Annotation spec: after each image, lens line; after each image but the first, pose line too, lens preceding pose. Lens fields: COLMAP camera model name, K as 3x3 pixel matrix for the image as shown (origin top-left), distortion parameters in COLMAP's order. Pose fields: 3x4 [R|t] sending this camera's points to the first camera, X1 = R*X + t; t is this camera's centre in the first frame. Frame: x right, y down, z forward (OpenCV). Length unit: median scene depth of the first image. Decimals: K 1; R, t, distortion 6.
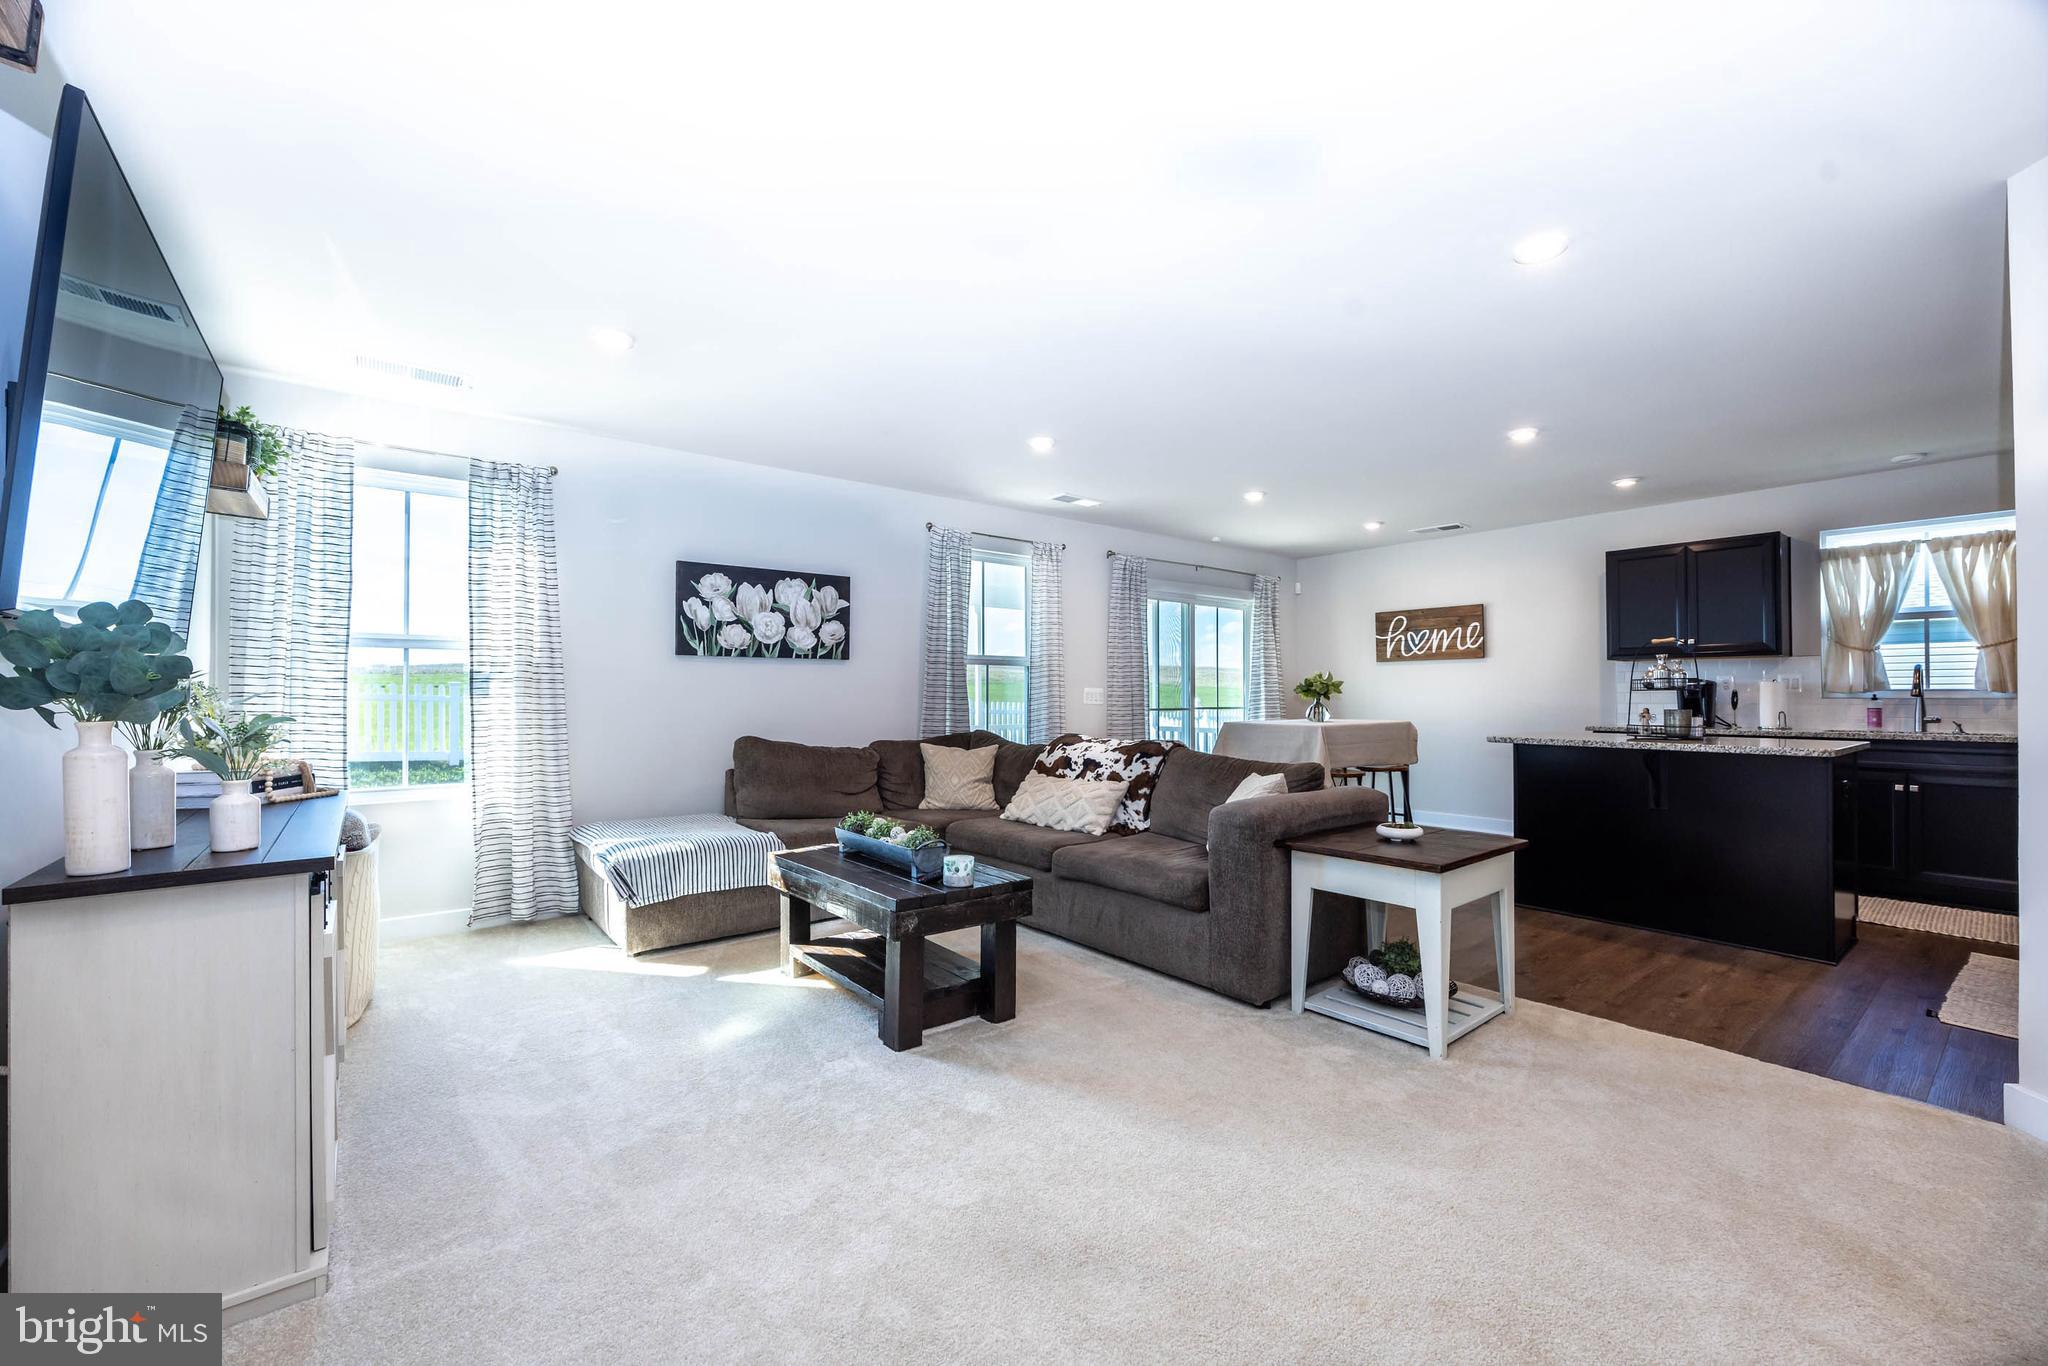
lens RADIAL K [[819.6, 0, 1022.0], [0, 819.6, 695.1], [0, 0, 1]] dist [-0.001044, 0.001252]
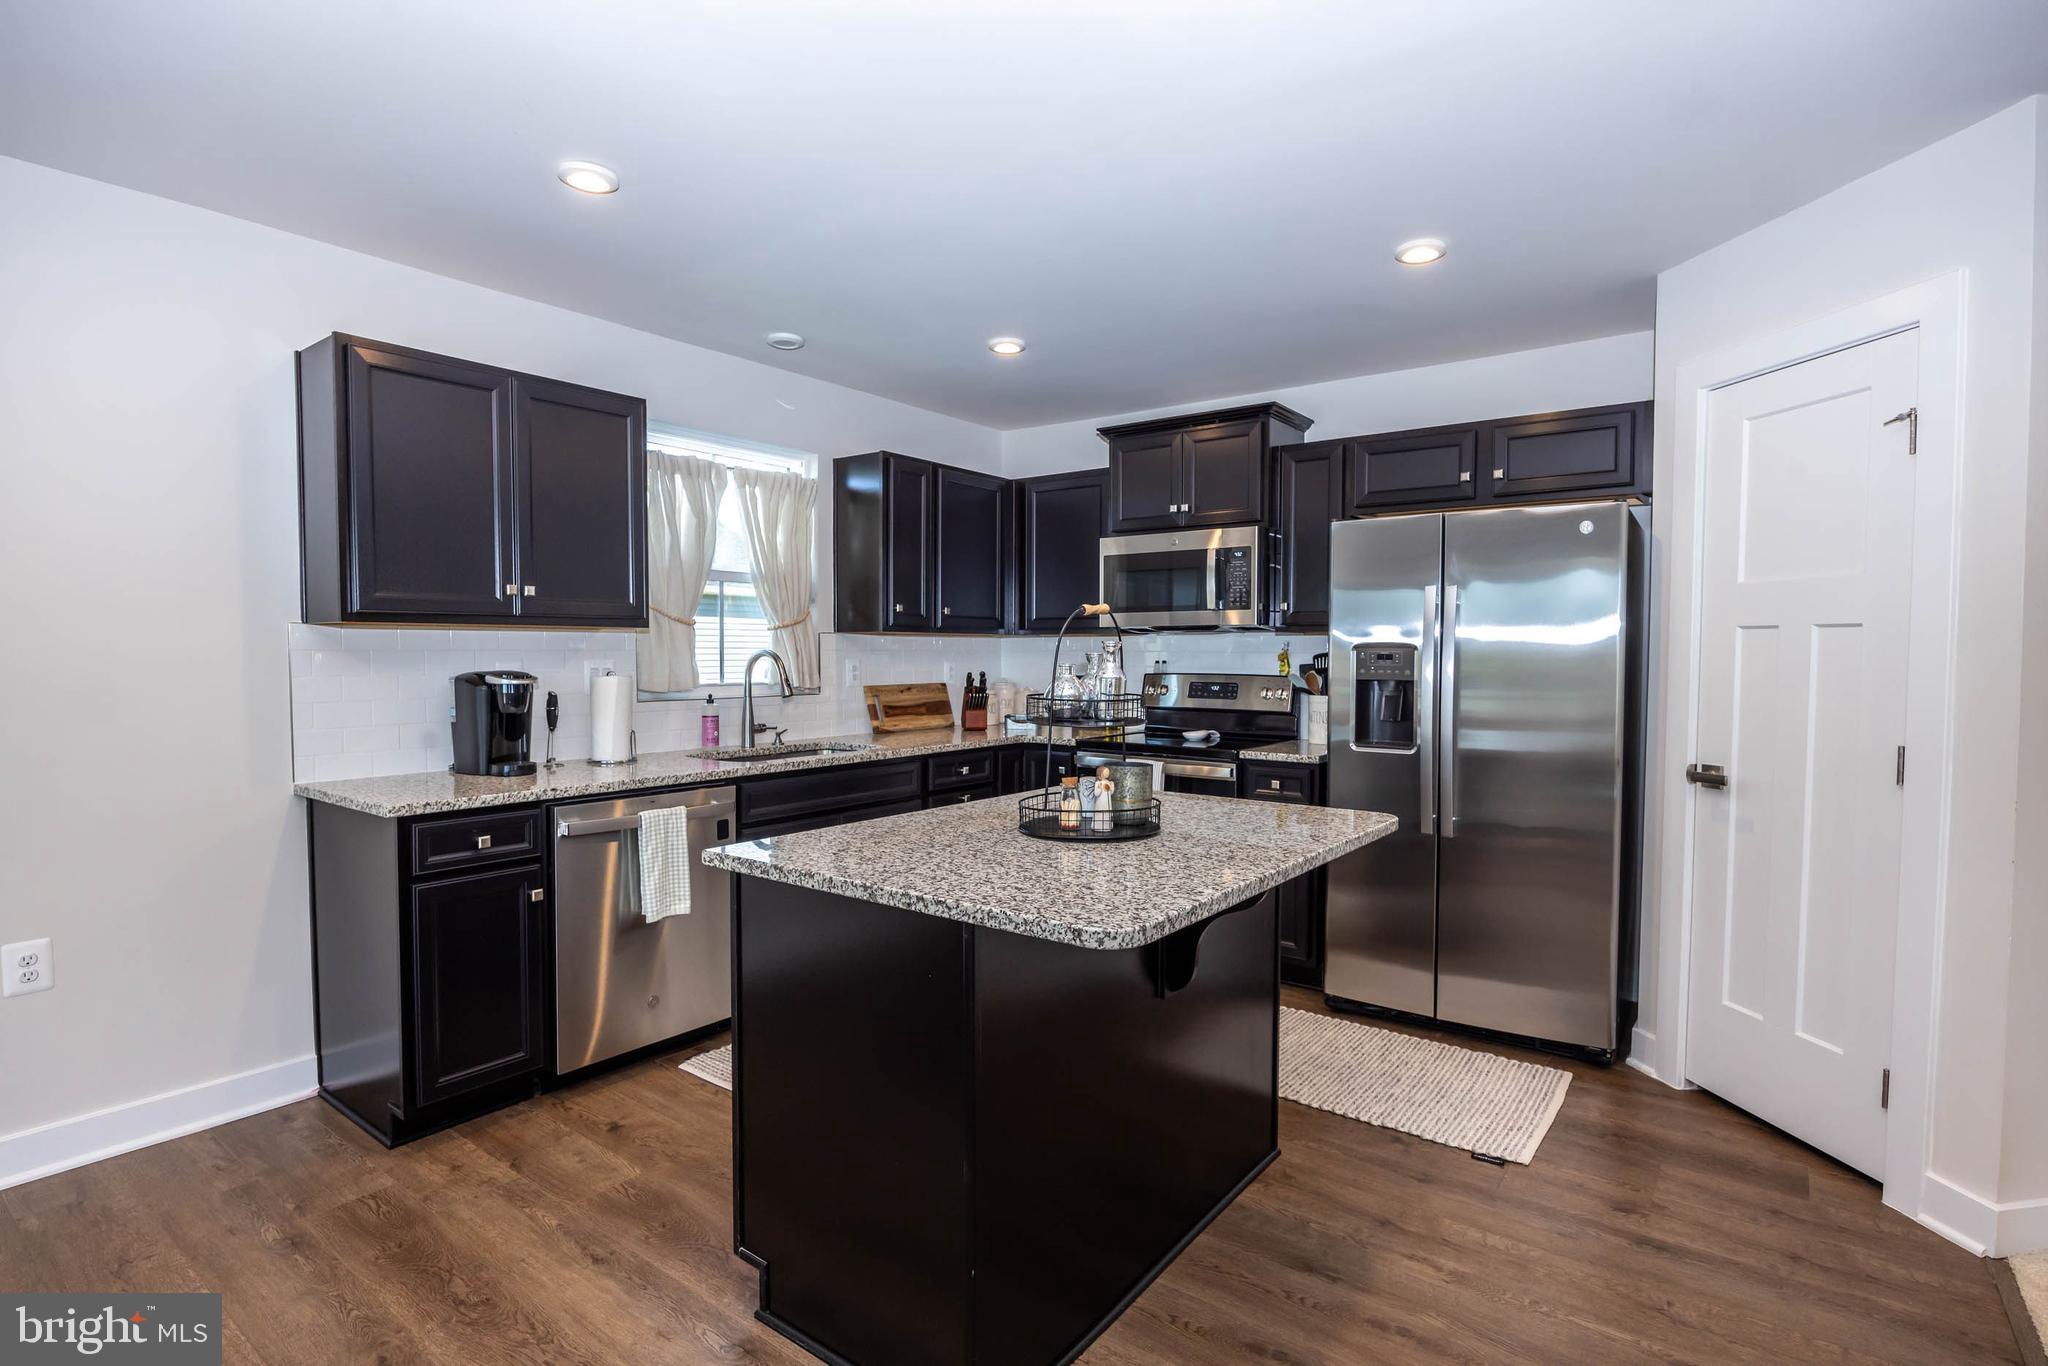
lens RADIAL K [[990.8, 0, 1029.0], [0, 990.8, 677.6], [0, 0, 1]] dist [-0.010617, -0.000962]
pose [[-0.254308, -0.028896, 0.966692, 0.243825], [-0.003503, 0.999575, 0.028957, -0.039669], [-0.967117, 0.003978, -0.254301, 1.034140]]
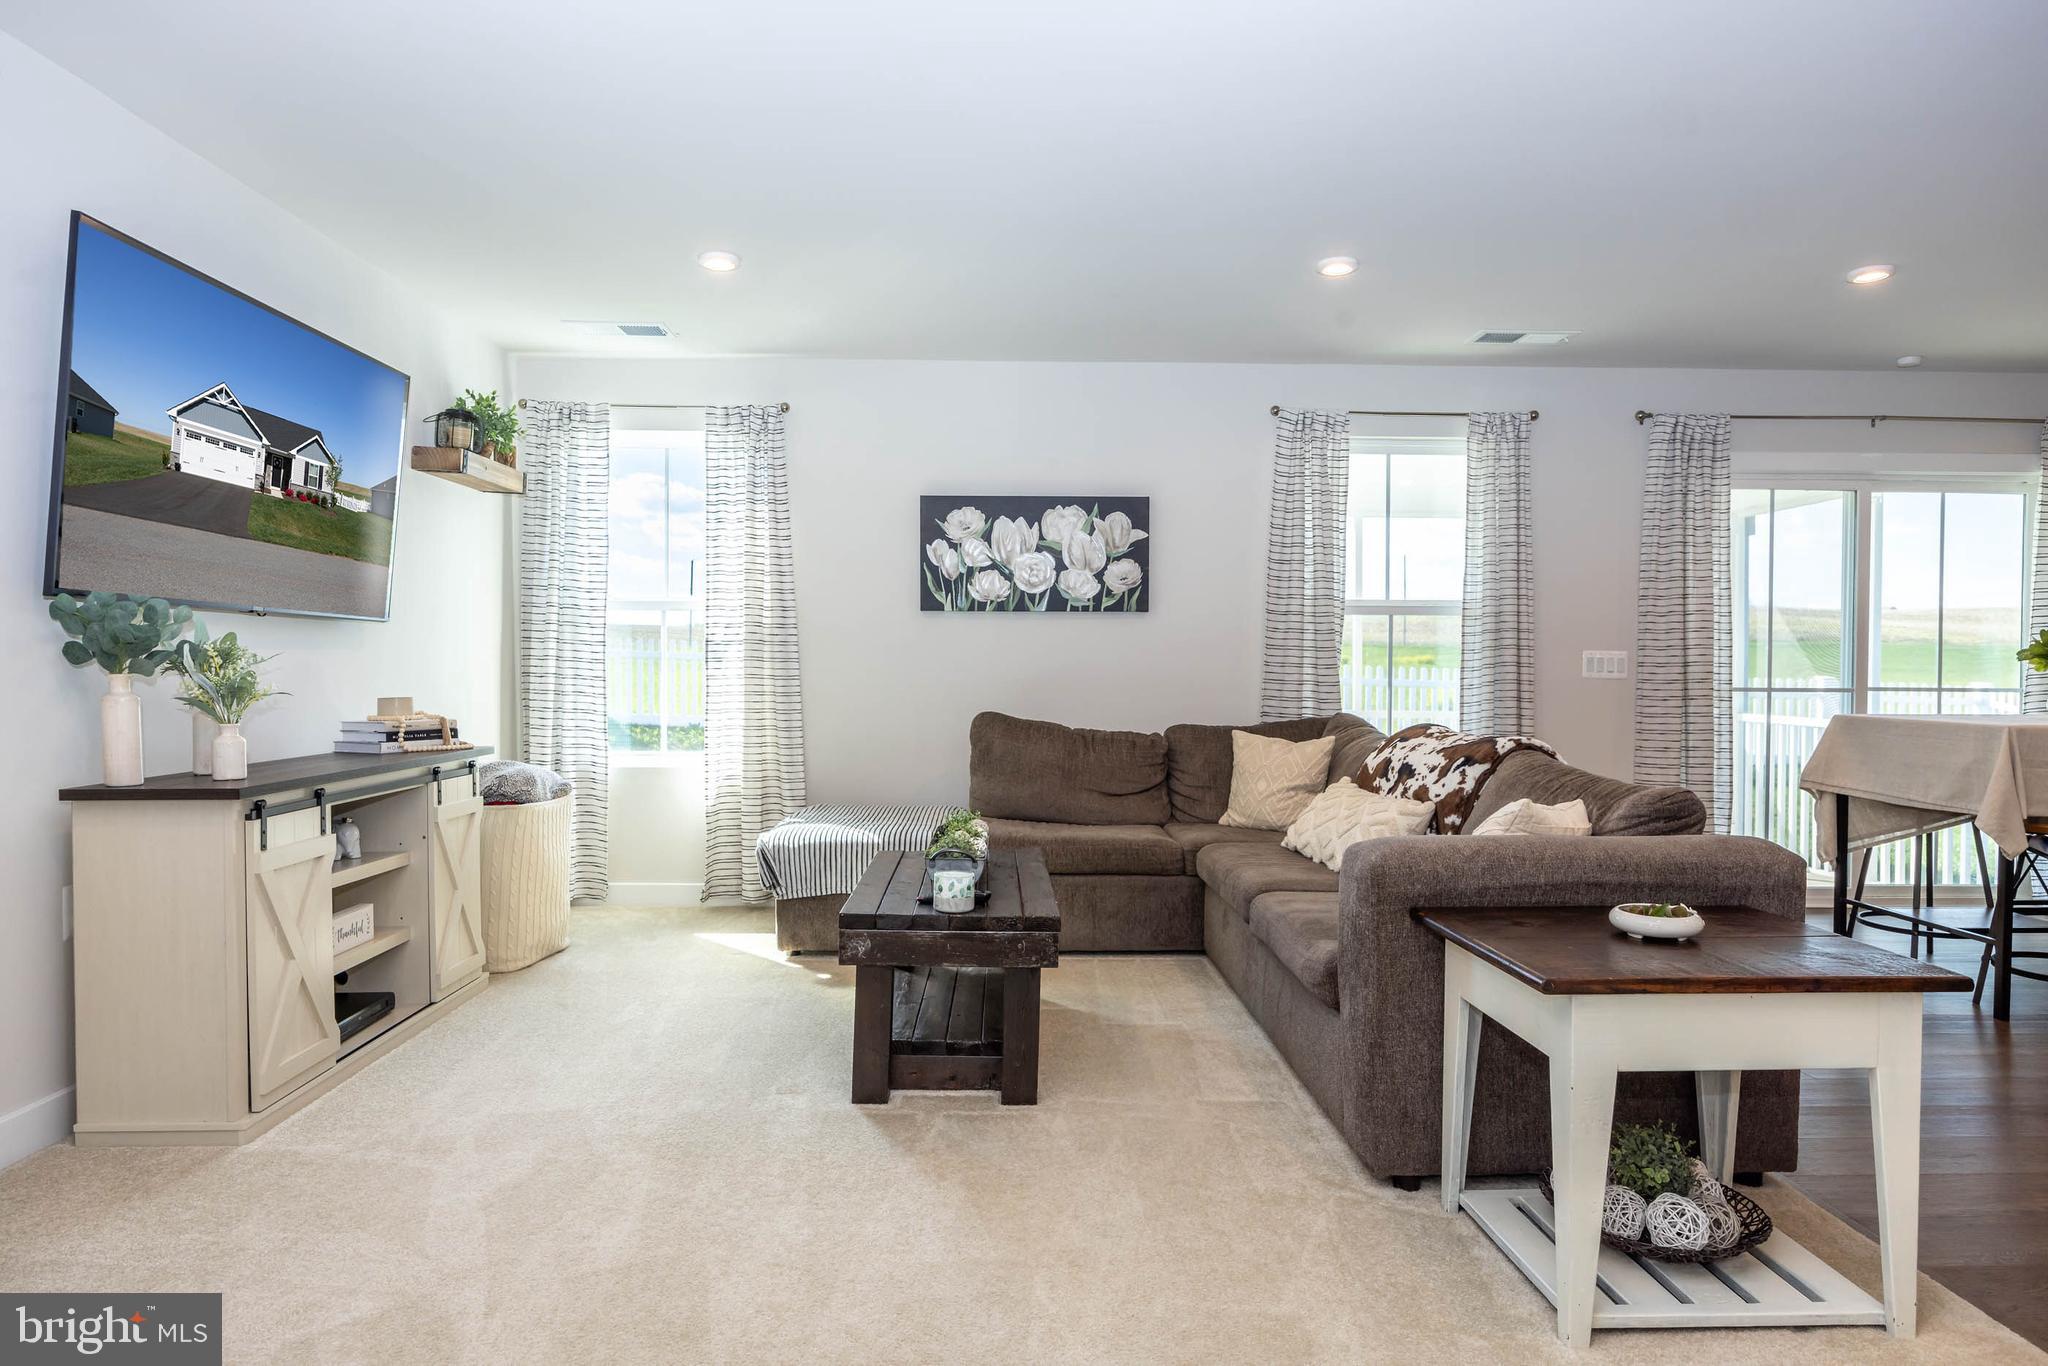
lens RADIAL K [[1201.0, 0, 1018.3], [0, 1201.0, 685.4], [0, 0, 1]] dist [0.003382, 0.000796]
pose [[0.801629, 0.015616, -0.597618, 0.372873], [-0.004158, 0.999780, 0.020547, 0.000827], [0.597807, -0.013986, 0.801518, 0.088551]]
